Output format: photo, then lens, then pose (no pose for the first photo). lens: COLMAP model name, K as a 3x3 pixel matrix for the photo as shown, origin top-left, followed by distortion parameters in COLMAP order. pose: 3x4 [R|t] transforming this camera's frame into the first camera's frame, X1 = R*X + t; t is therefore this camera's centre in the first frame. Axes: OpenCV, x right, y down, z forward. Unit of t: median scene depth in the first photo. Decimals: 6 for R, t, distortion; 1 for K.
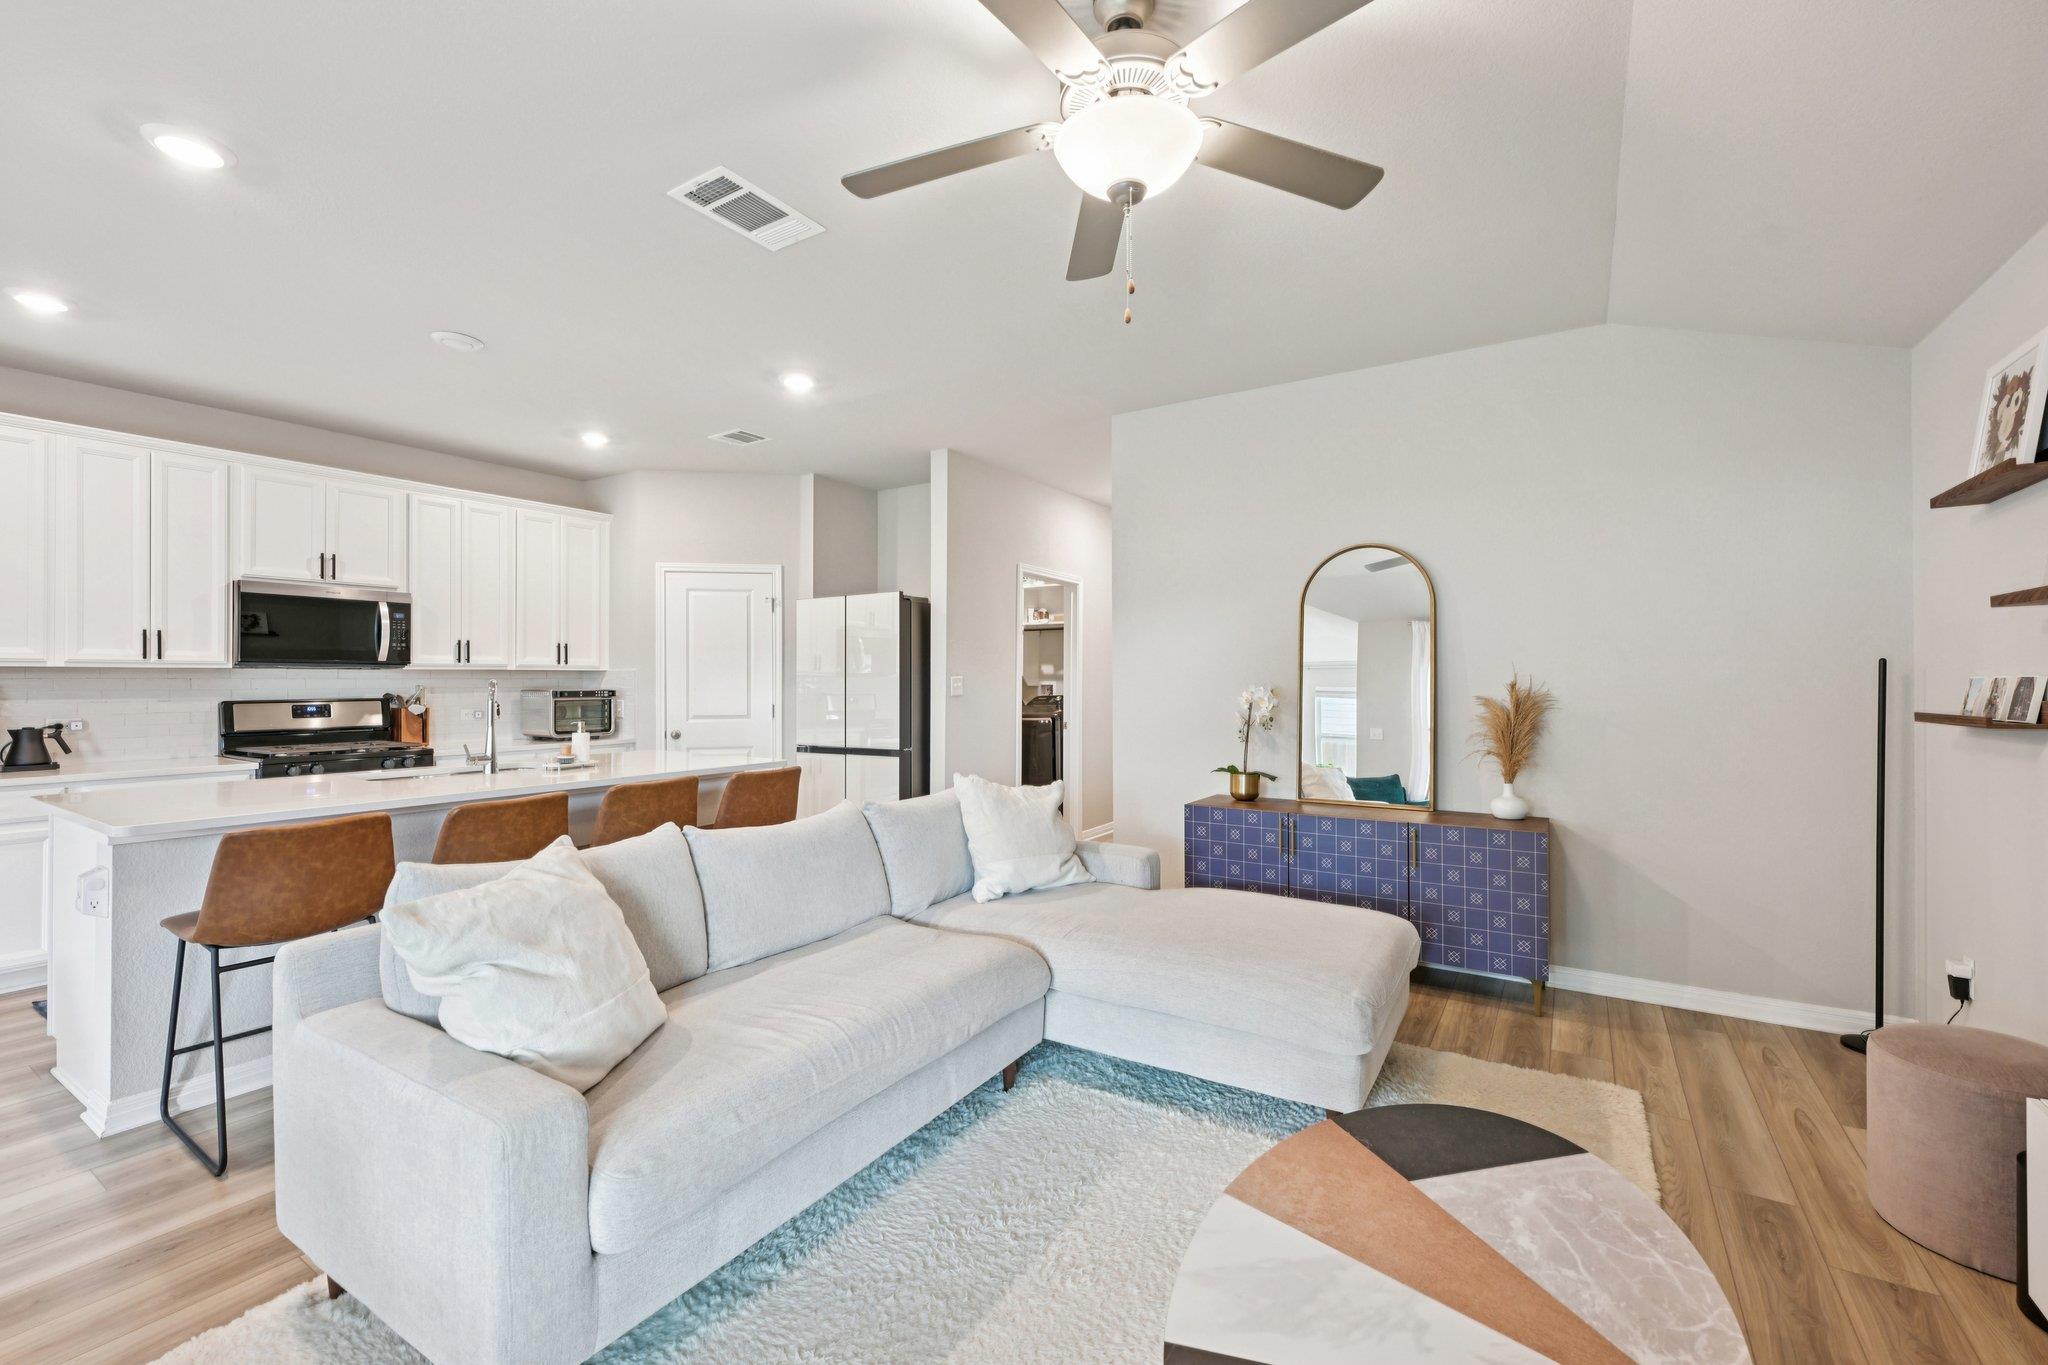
lens RADIAL K [[855.9, 0, 1021.3], [0, 855.9, 671.1], [0, 0, 1]] dist [-0.001288, 0.000508]
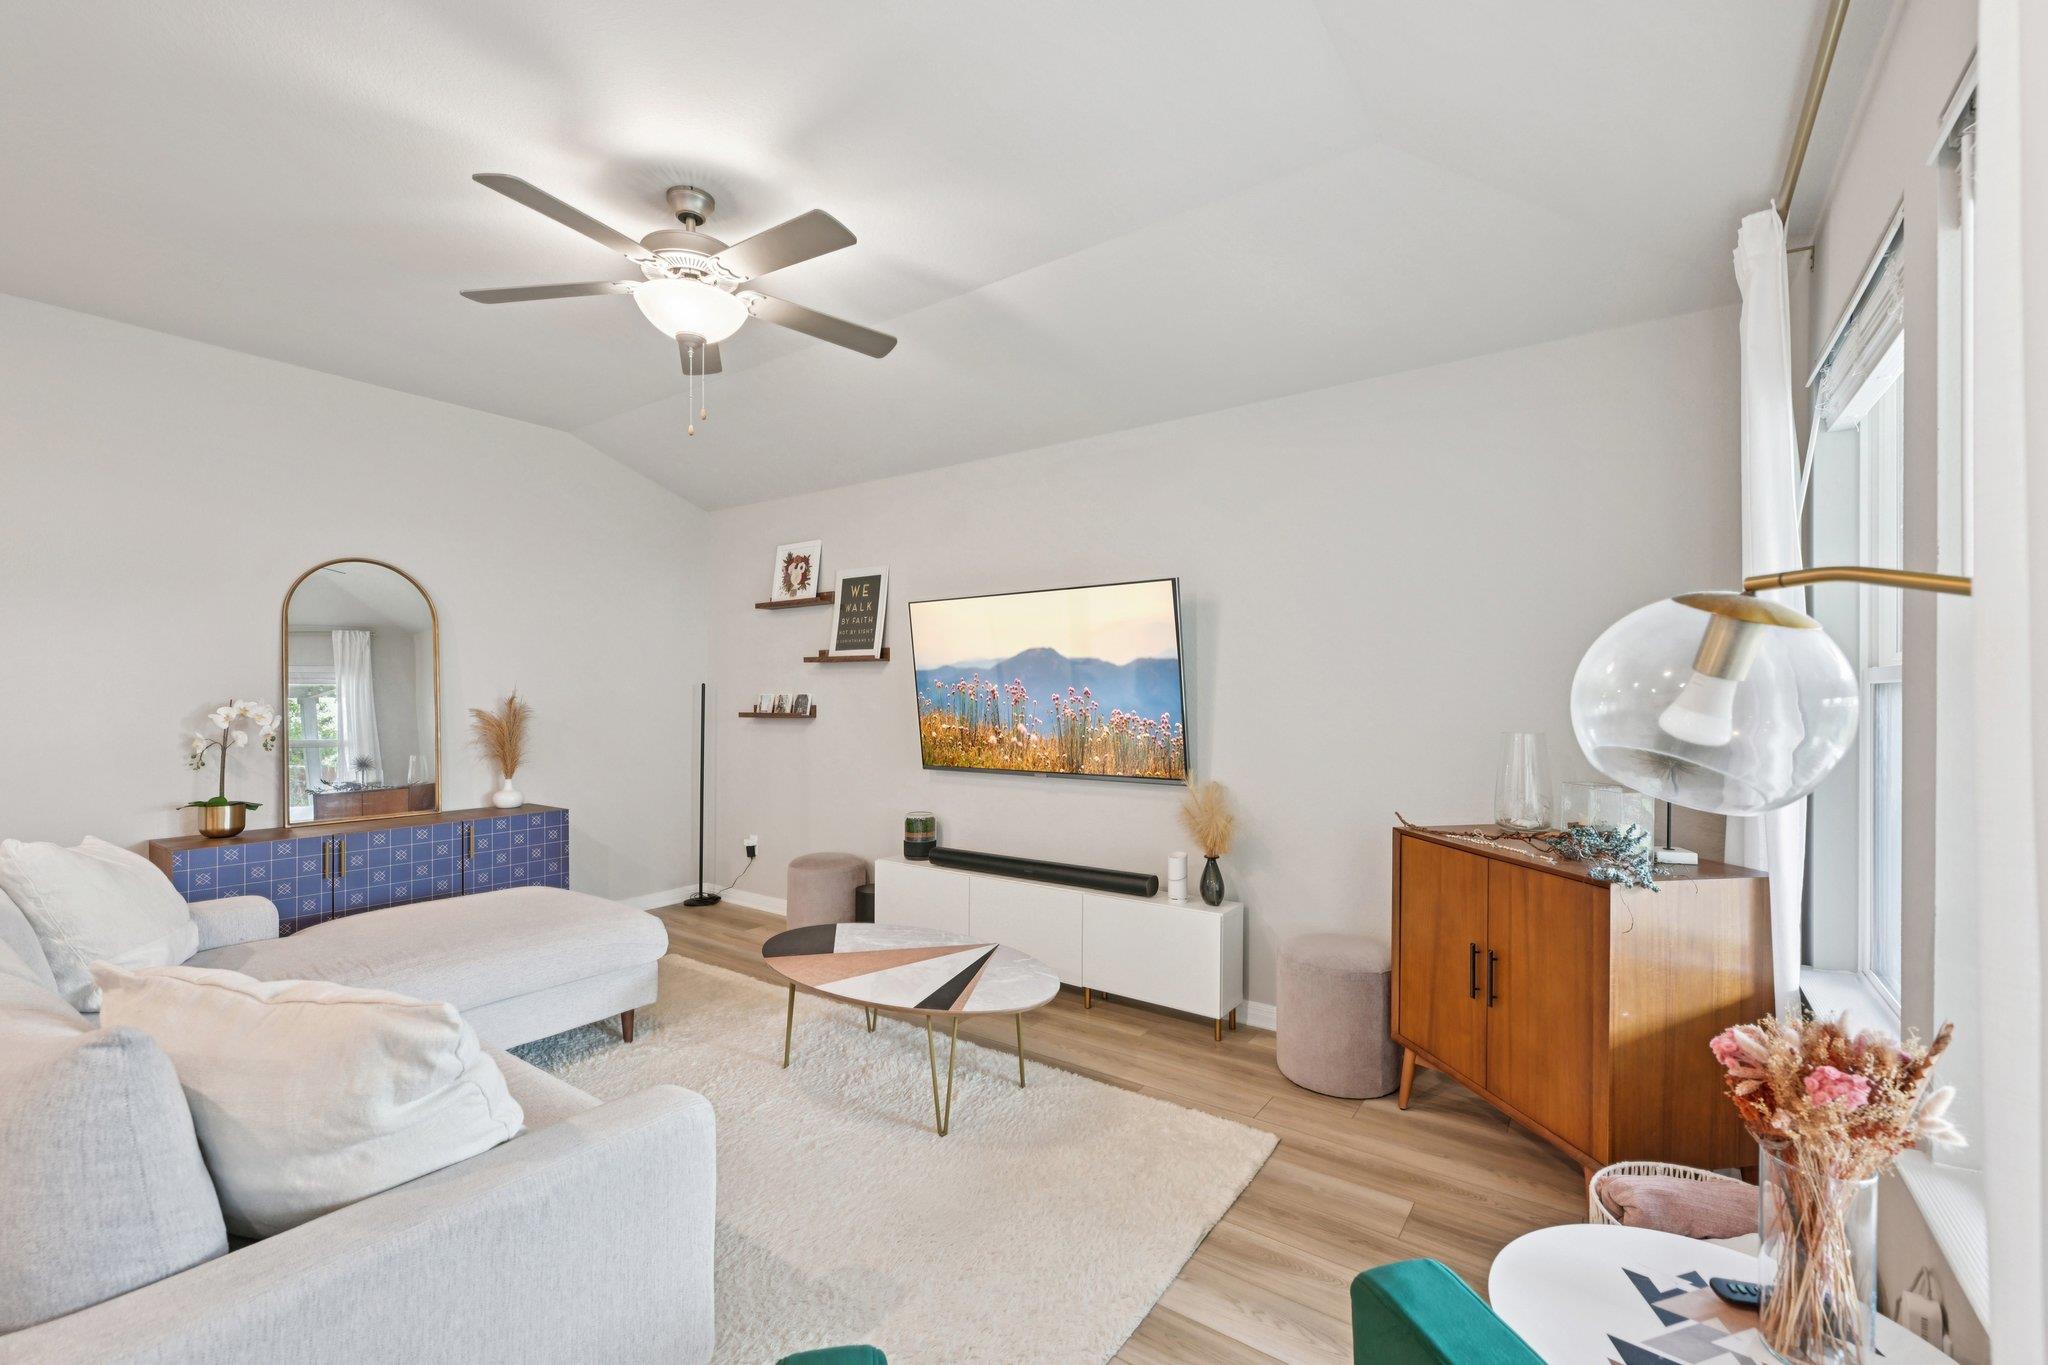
lens RADIAL K [[855.9, 0, 1014.8], [0, 855.9, 698.0], [0, 0, 1]] dist [-0.001288, 0.000508]
pose [[0.058618, -0.000730, 0.998280, -0.464115], [-0.012154, 0.999925, 0.001445, 0.002877], [-0.998207, -0.012218, 0.058604, 0.153086]]
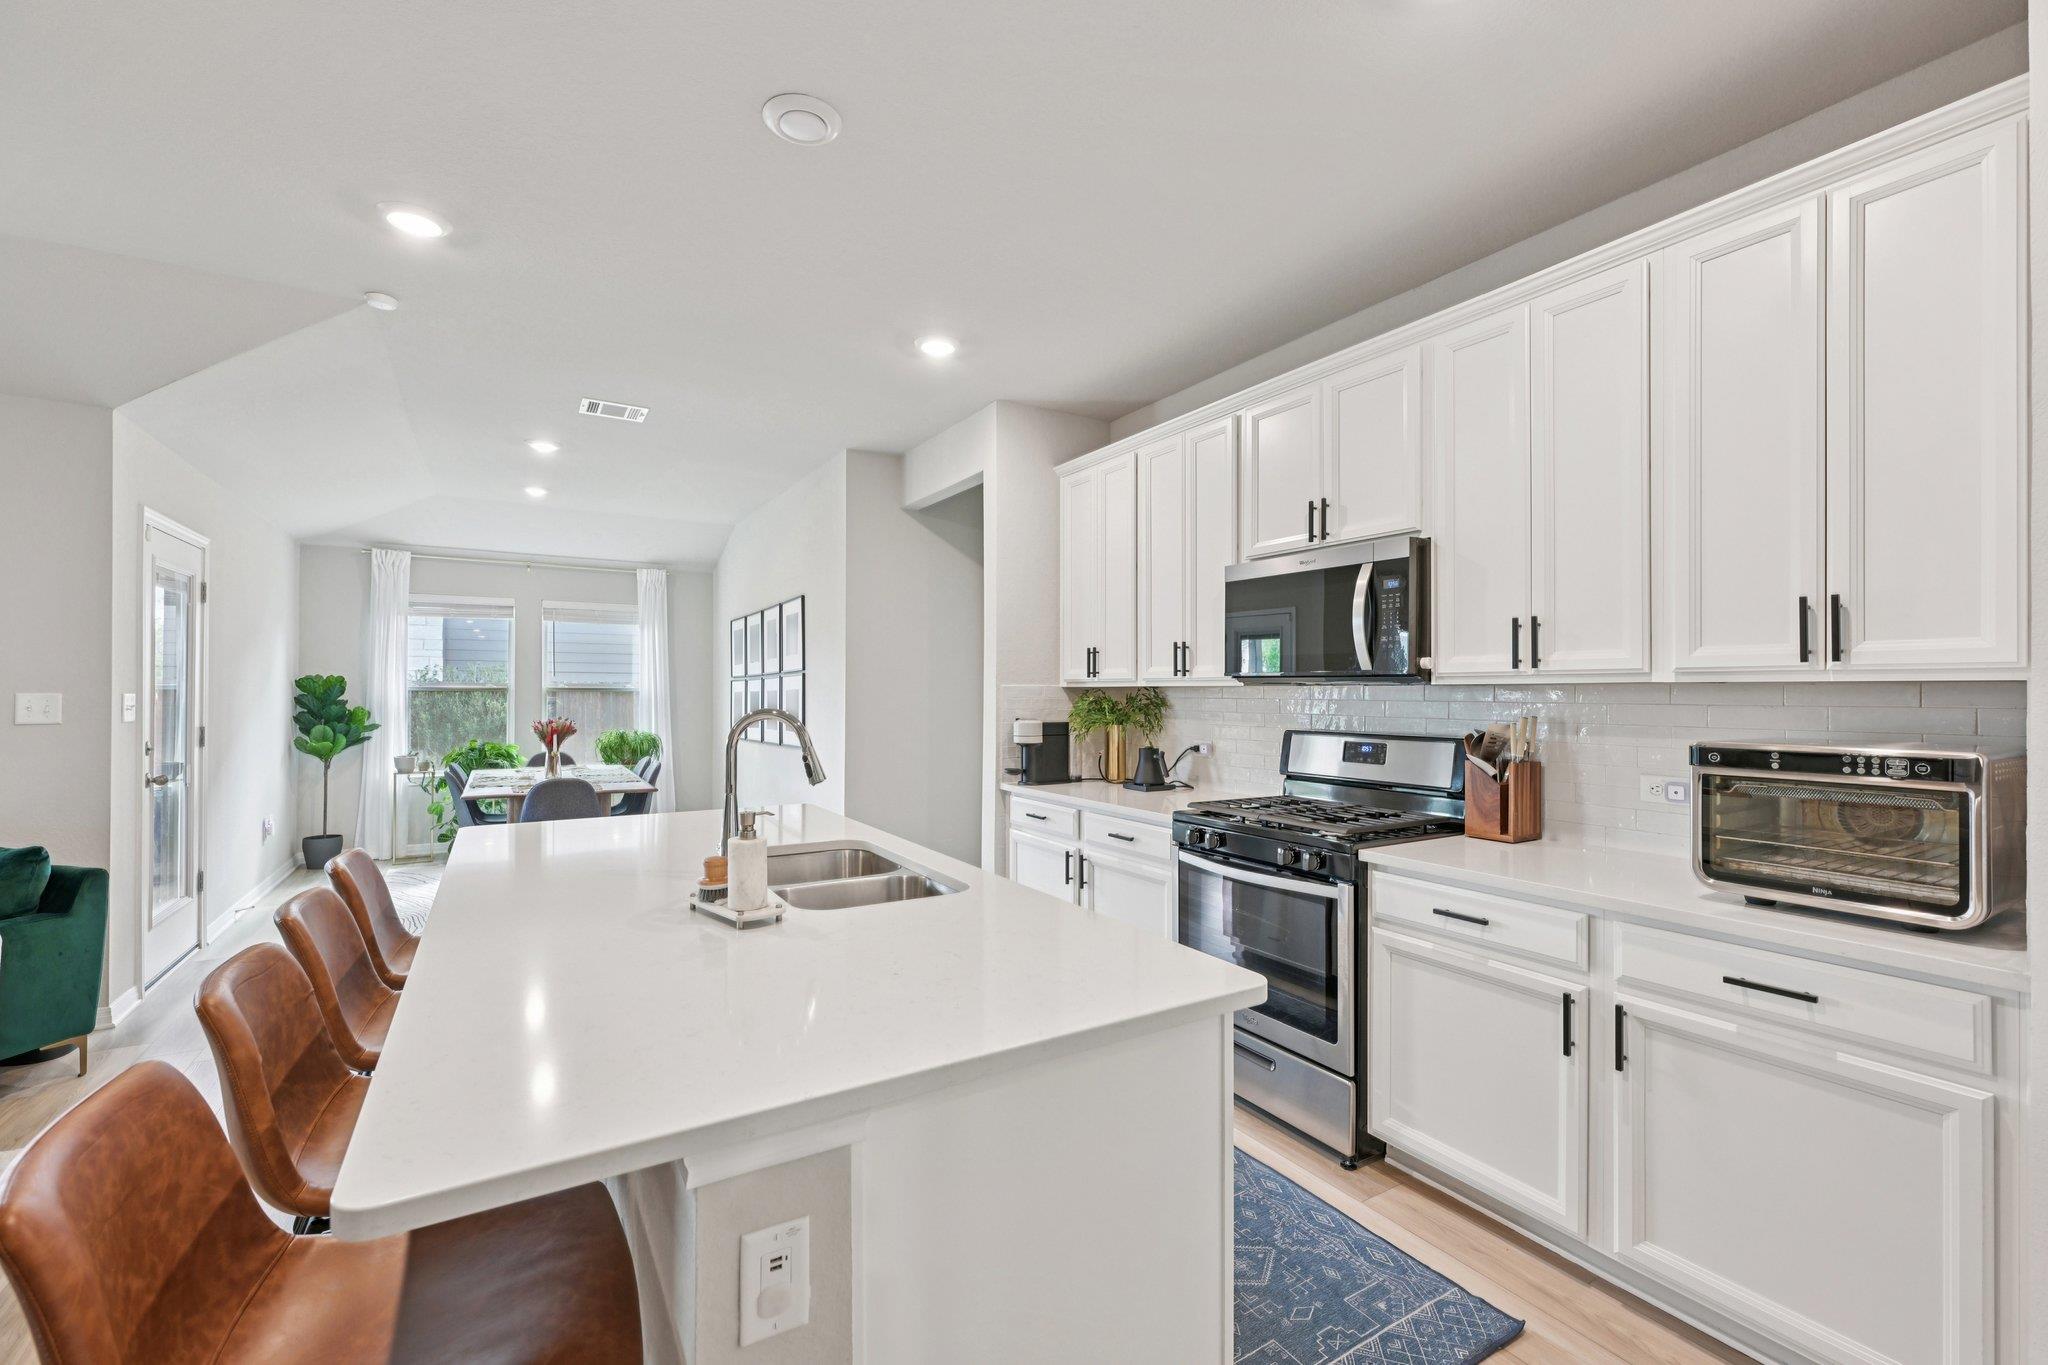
lens RADIAL K [[855.9, 0, 1026.7], [0, 855.9, 688.2], [0, 0, 1]] dist [-0.001288, 0.000508]
pose [[-0.437125, -0.001637, -0.899399, -0.157816], [0.008148, 0.999950, -0.005780, 0.001180], [0.899364, -0.009855, -0.437089, 1.062741]]
